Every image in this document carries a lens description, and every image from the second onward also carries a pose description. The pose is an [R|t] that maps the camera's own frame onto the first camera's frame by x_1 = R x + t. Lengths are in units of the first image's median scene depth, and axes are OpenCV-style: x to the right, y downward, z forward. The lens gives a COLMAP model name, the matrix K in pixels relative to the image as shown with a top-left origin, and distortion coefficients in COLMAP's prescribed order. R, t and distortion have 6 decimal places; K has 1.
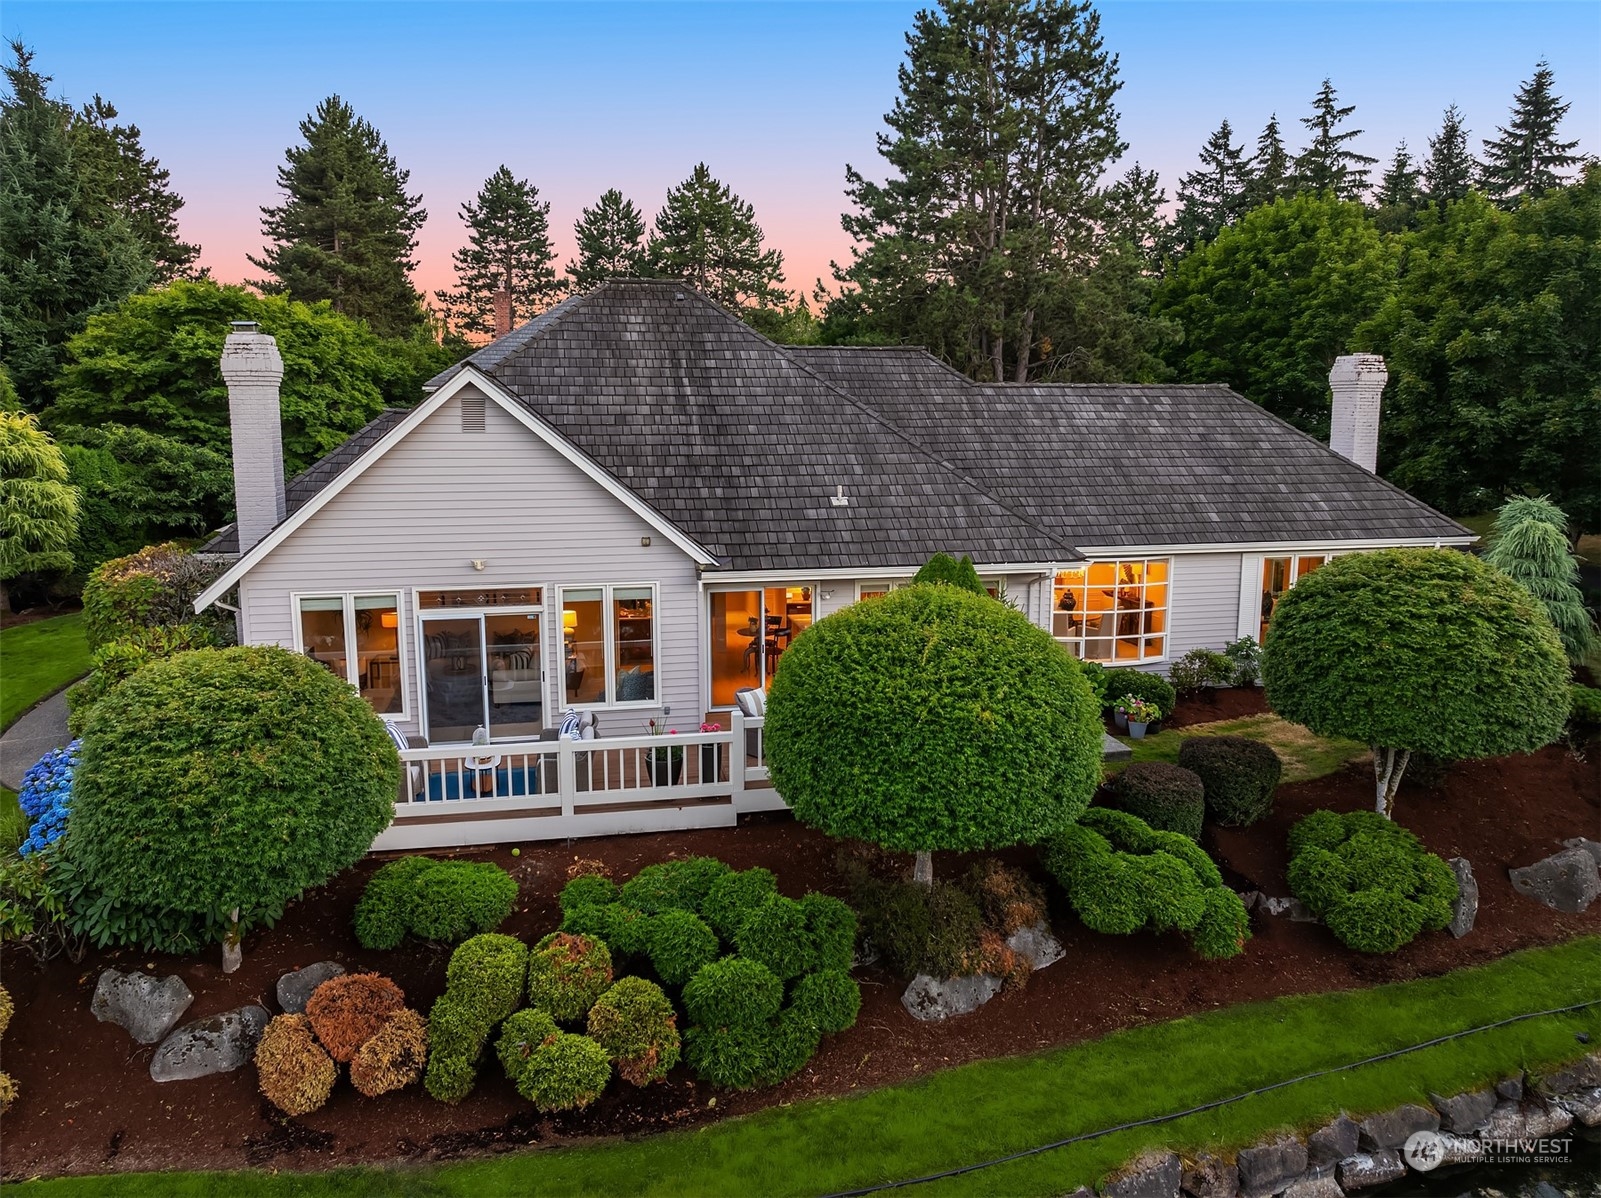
lens RADIAL K [[1120.9, 0, 809.0], [0, 1120.9, 587.9], [0, 0, 1]] dist [-0.038821, 0.016025]
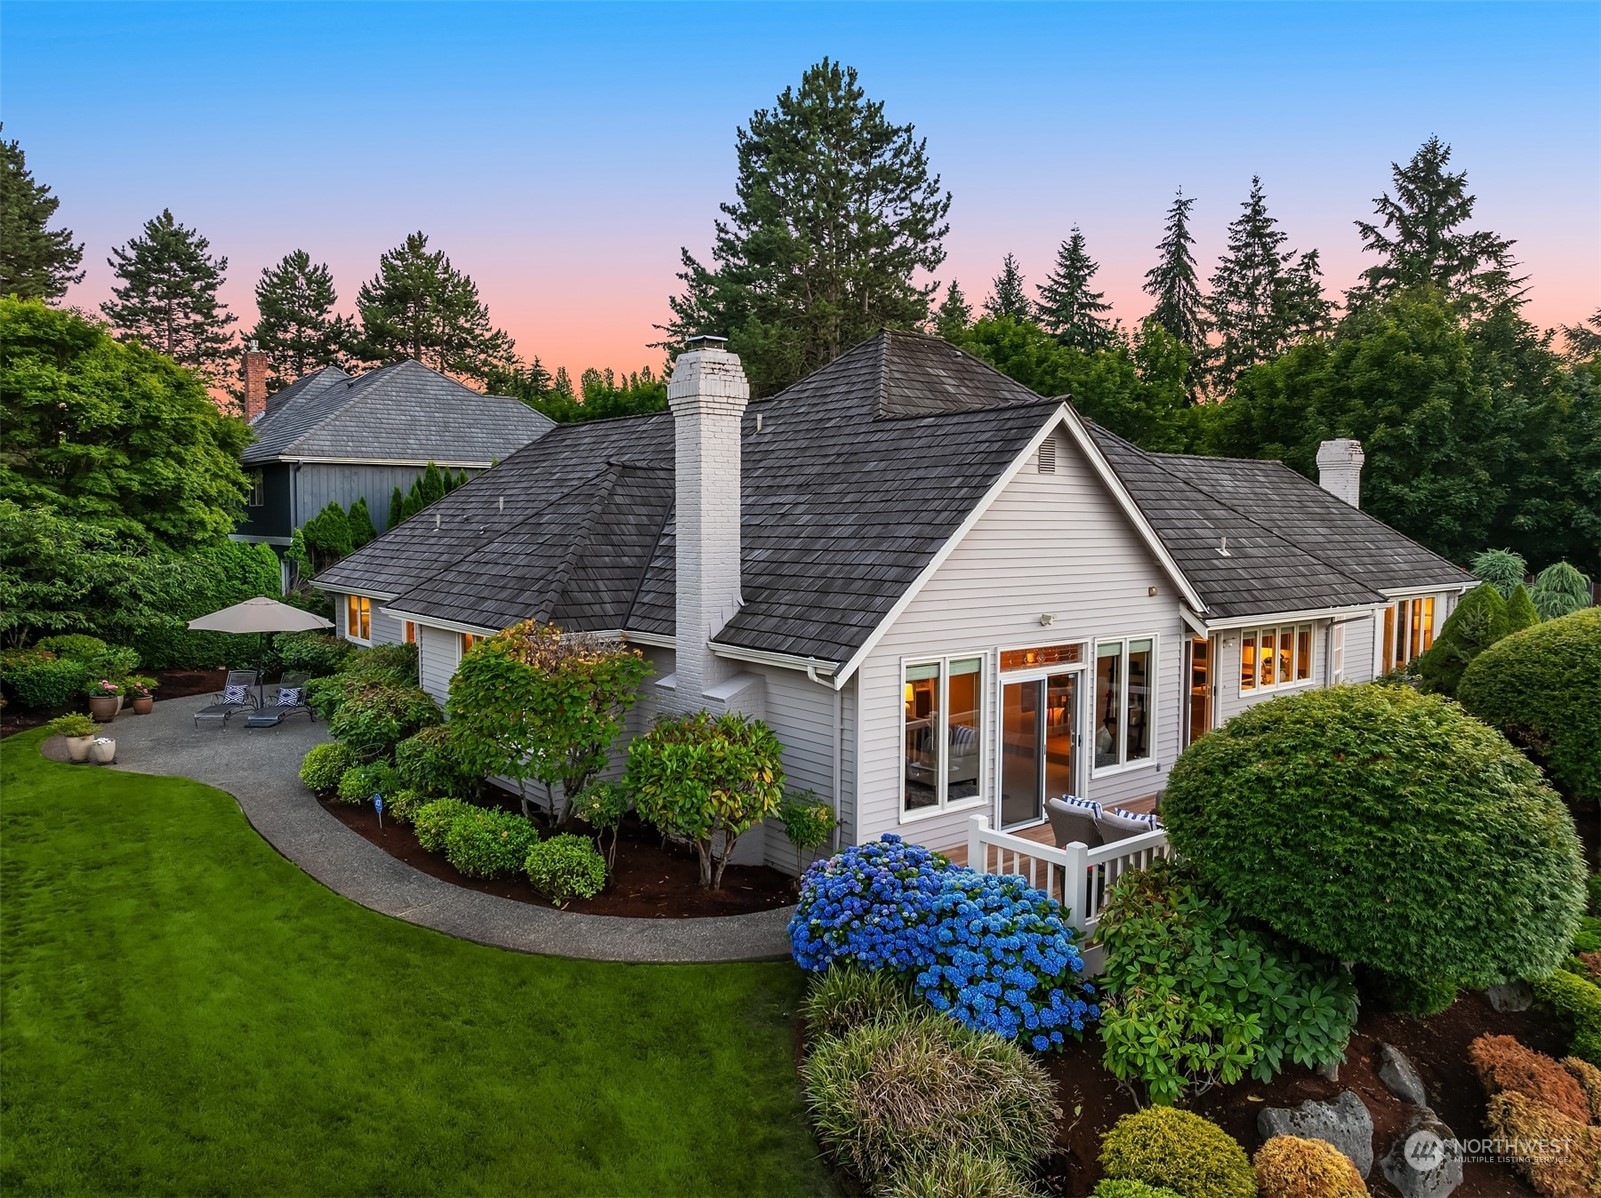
lens RADIAL K [[1120.9, 0, 796.2], [0, 1120.9, 593.9], [0, 0, 1]] dist [-0.038821, 0.016025]
pose [[0.897222, -0.027167, 0.440743, -0.689157], [0.066100, 0.995123, -0.073222, 0.009077], [-0.436604, 0.094830, 0.894642, 0.217781]]
